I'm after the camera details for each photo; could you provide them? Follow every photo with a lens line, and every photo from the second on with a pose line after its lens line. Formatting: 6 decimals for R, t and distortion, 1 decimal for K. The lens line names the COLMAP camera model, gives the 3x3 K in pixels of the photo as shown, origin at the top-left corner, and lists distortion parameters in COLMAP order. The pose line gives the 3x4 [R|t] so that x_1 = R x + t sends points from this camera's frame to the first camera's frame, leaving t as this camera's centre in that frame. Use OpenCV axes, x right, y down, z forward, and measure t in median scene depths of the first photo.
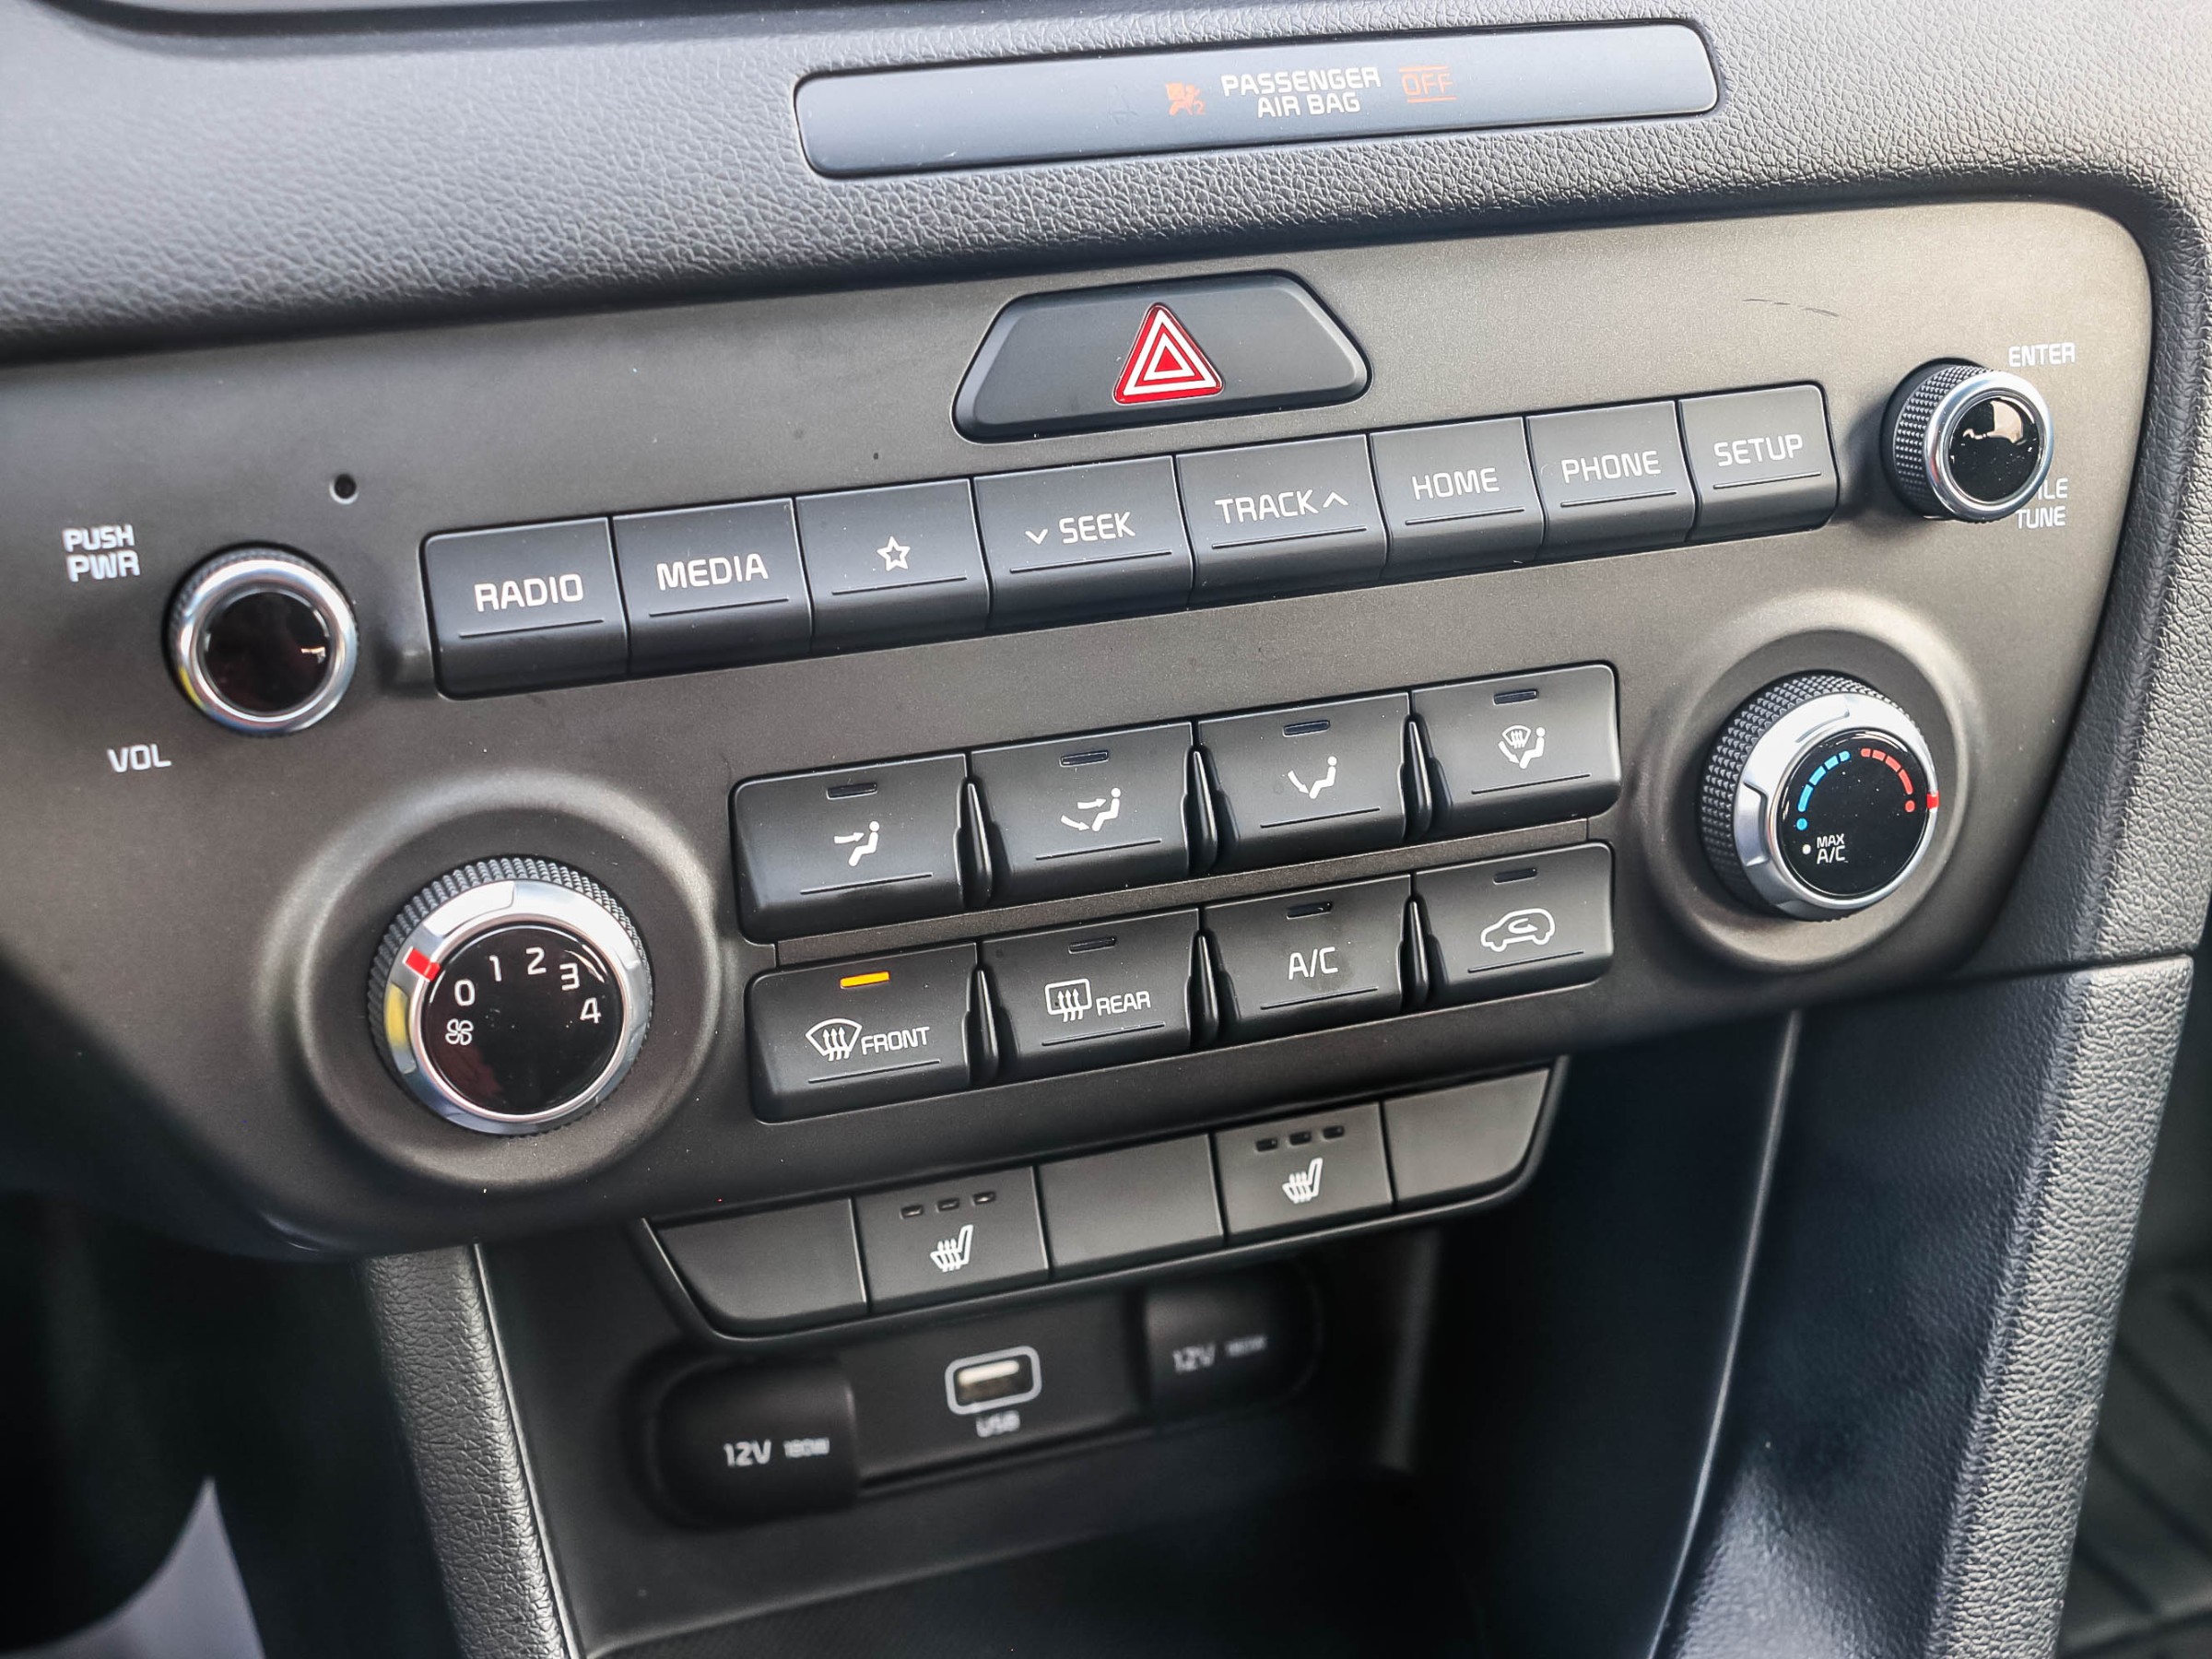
lens RADIAL K [[2903.3, 0, 1106.9], [0, 2903.3, 830.6], [0, 0, 1]] dist [-0.021739, 0.000000]
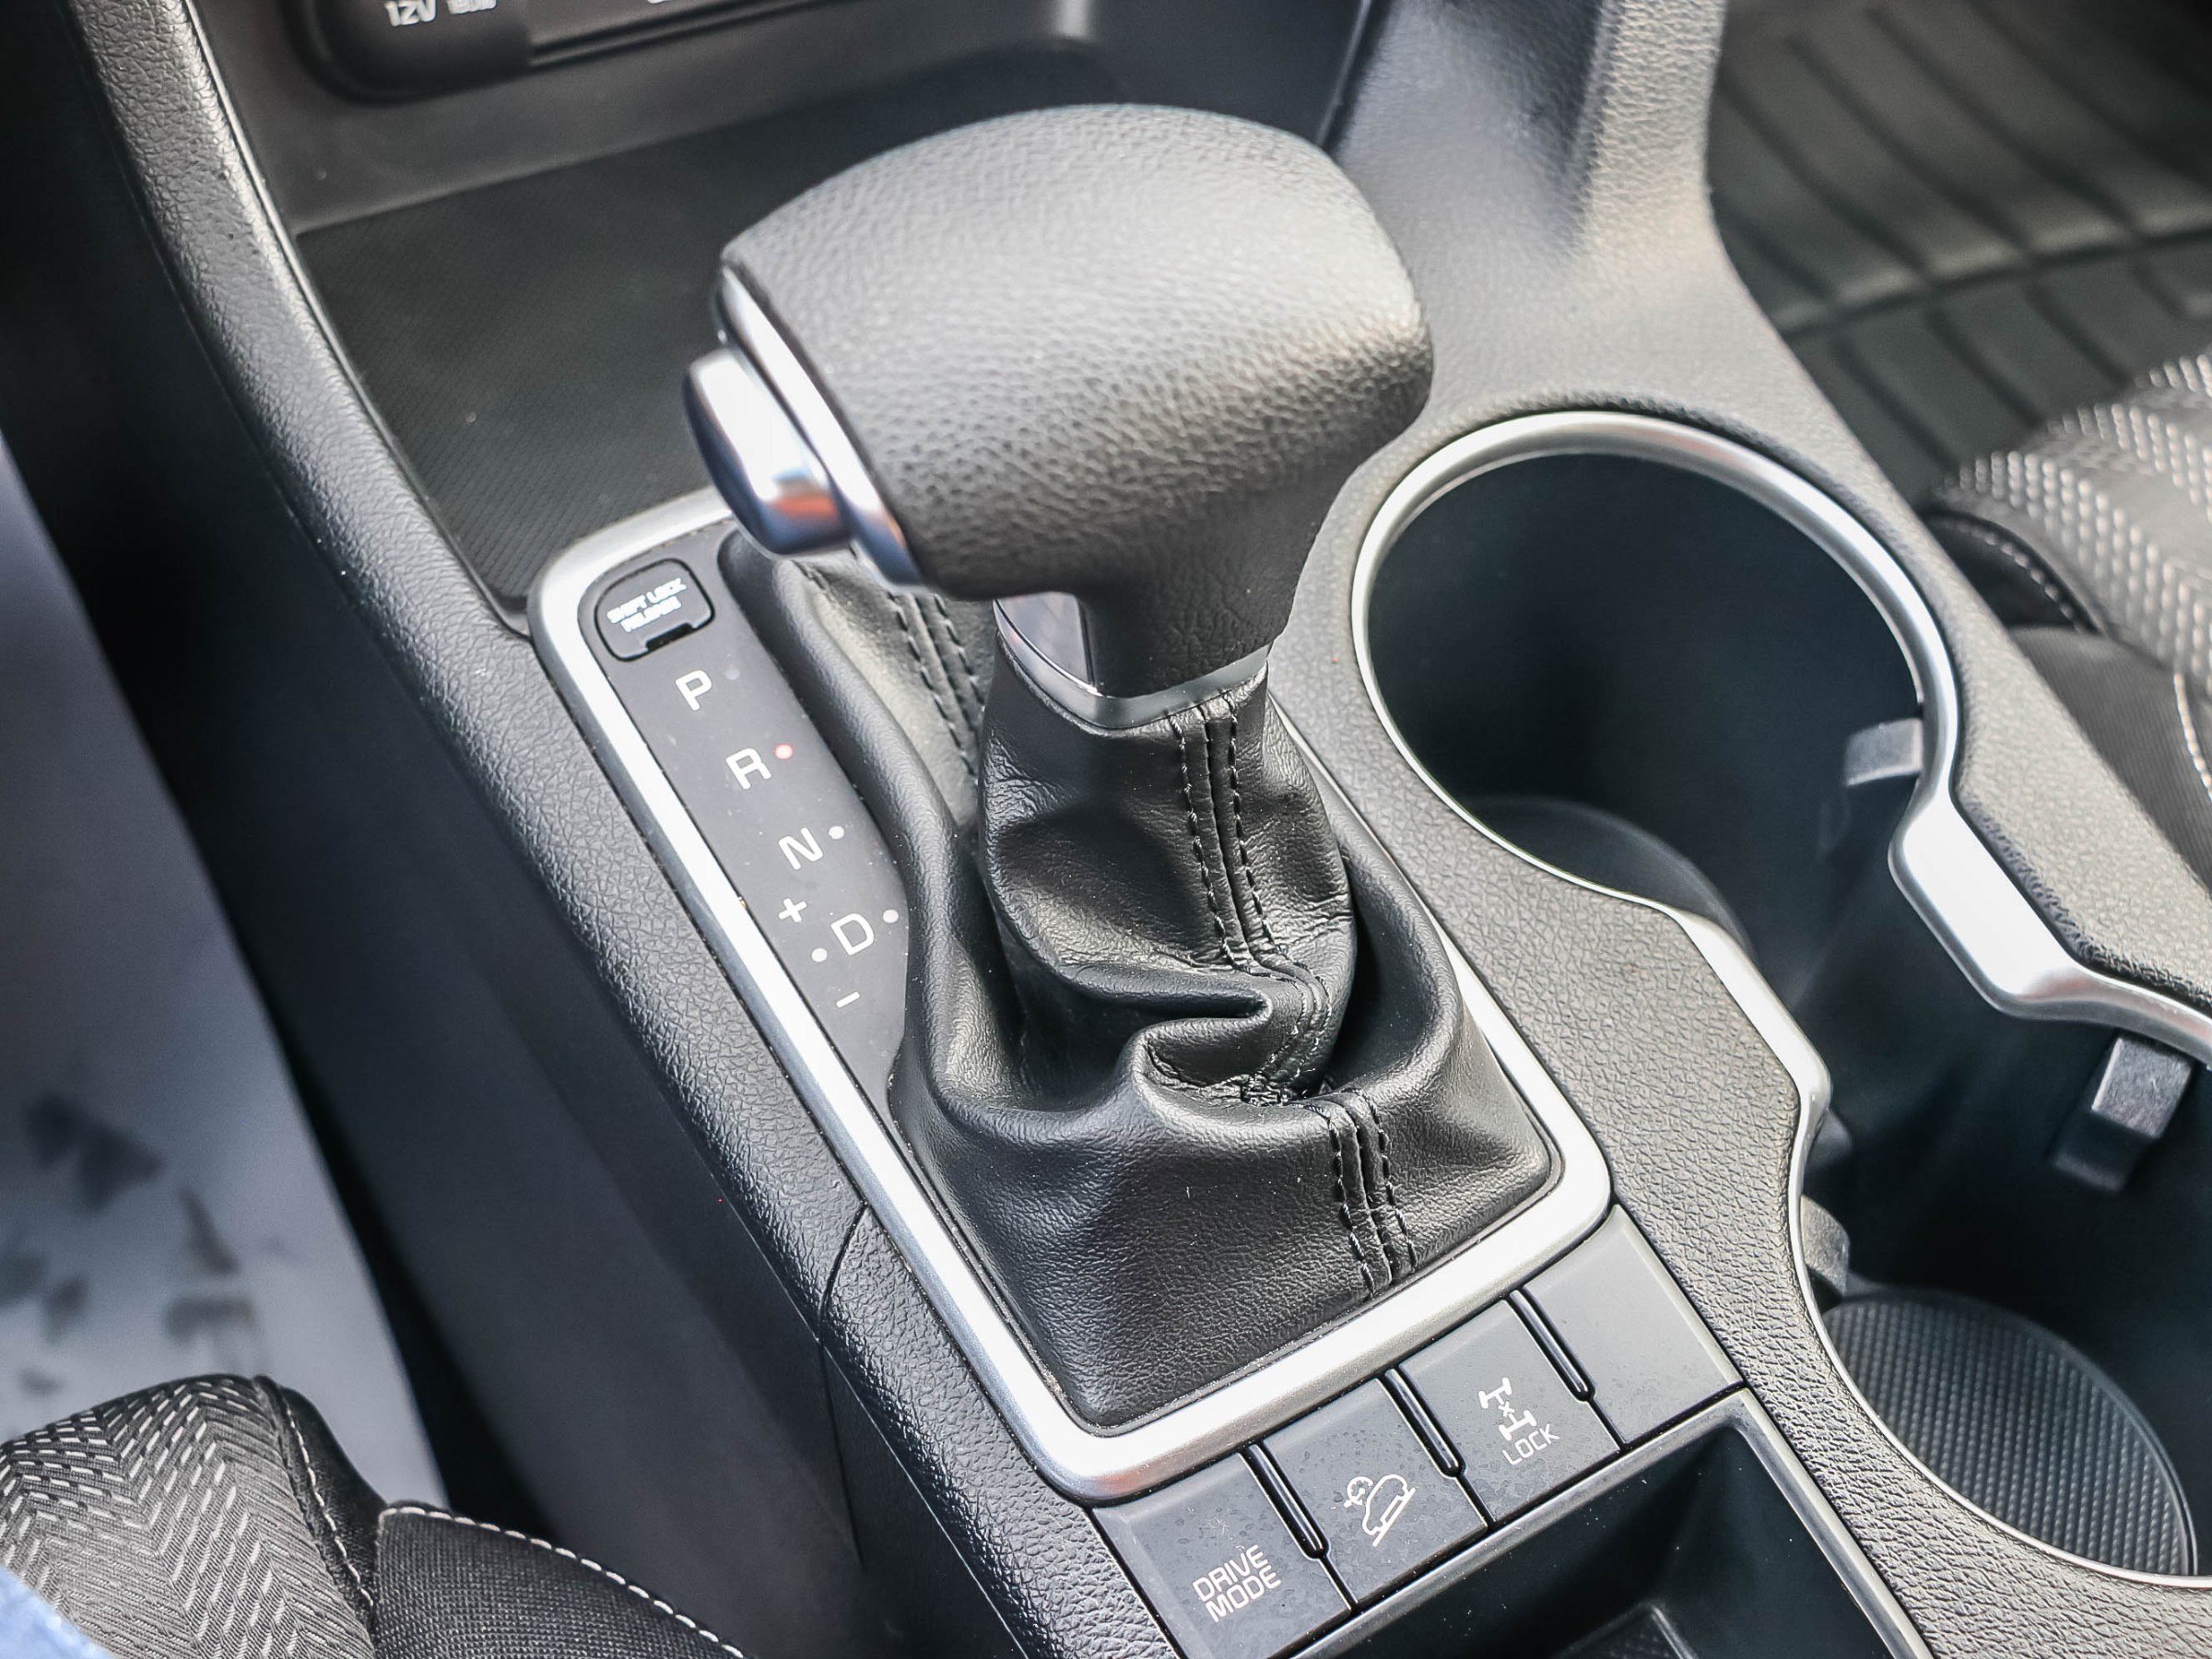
lens RADIAL K [[2903.3, 0, 1106.5], [0, 2903.3, 830.3], [0, 0, 1]] dist [-0.021739, 0.000000]
pose [[0.994084, -0.072939, 0.080483, 0.011647], [0.042696, 0.943741, 0.327917, 0.183121], [-0.099873, -0.322540, 0.941272, -0.036372]]
